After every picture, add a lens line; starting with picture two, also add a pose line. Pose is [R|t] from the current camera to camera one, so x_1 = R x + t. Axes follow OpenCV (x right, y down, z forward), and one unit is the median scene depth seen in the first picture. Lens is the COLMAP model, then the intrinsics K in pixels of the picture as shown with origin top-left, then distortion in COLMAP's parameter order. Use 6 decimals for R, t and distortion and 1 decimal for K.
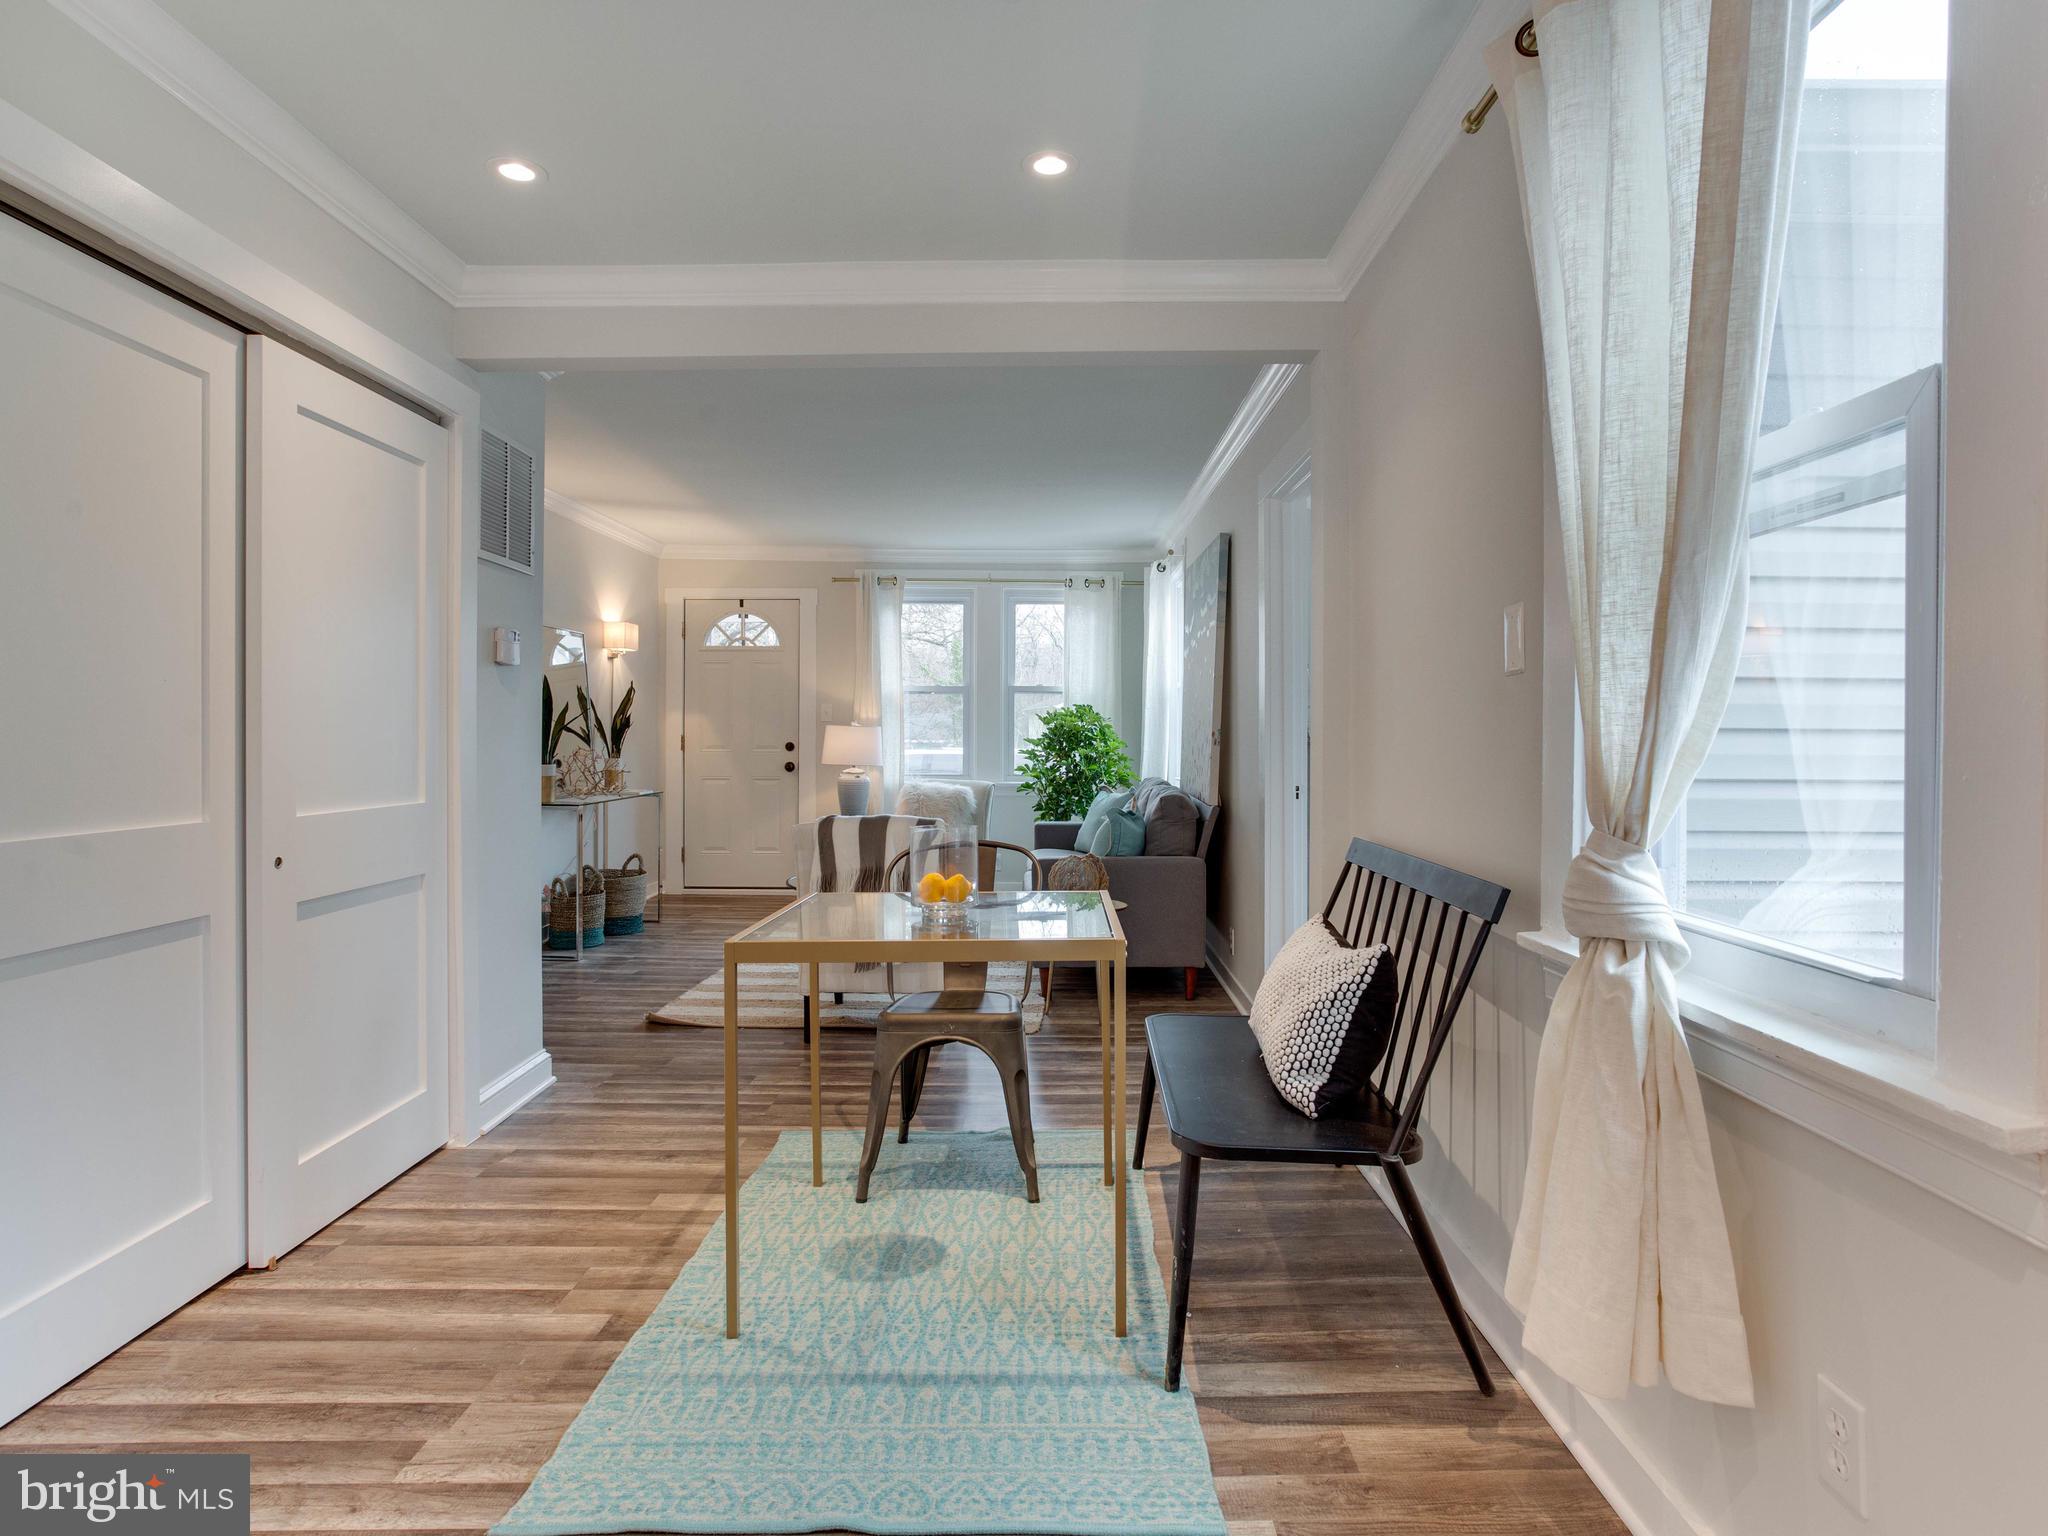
lens RADIAL K [[1163.6, 0, 1032.2], [0, 1163.6, 752.0], [0, 0, 1]] dist [0.007856, 0.001776]
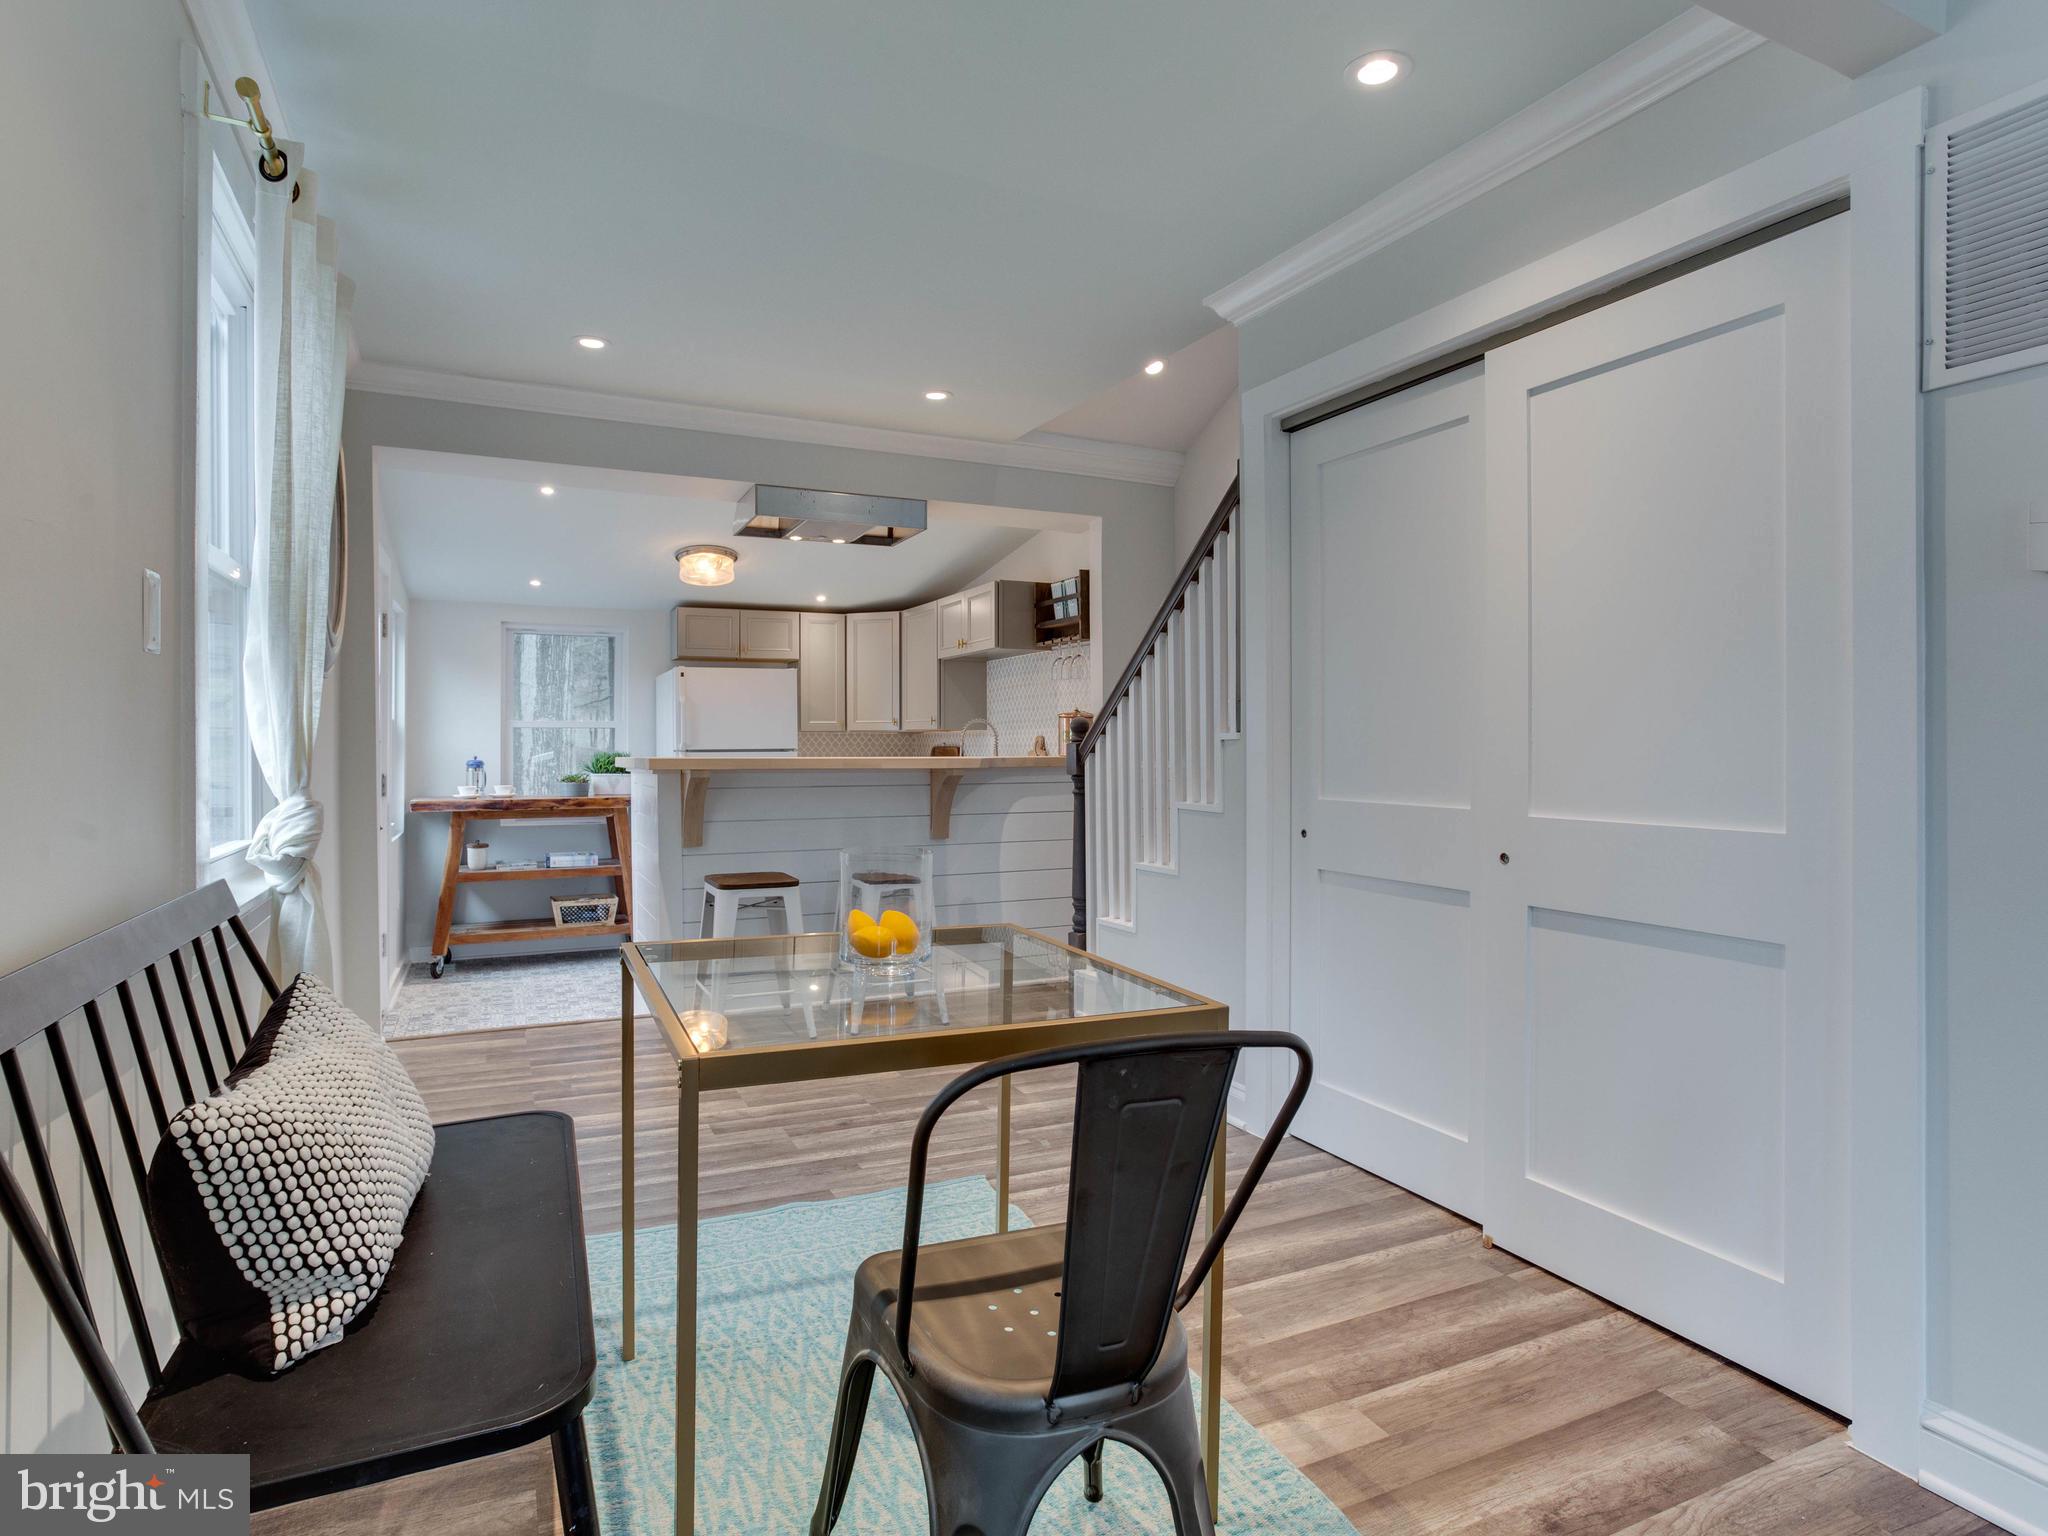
lens RADIAL K [[1163.6, 0, 1014.7], [0, 1163.6, 764.4], [0, 0, 1]] dist [0.007856, 0.001776]
pose [[-0.906397, 0.007411, -0.422362, 0.207155], [-0.003855, 0.999659, 0.025813, -0.015190], [0.422409, 0.025025, -0.906060, 2.178805]]
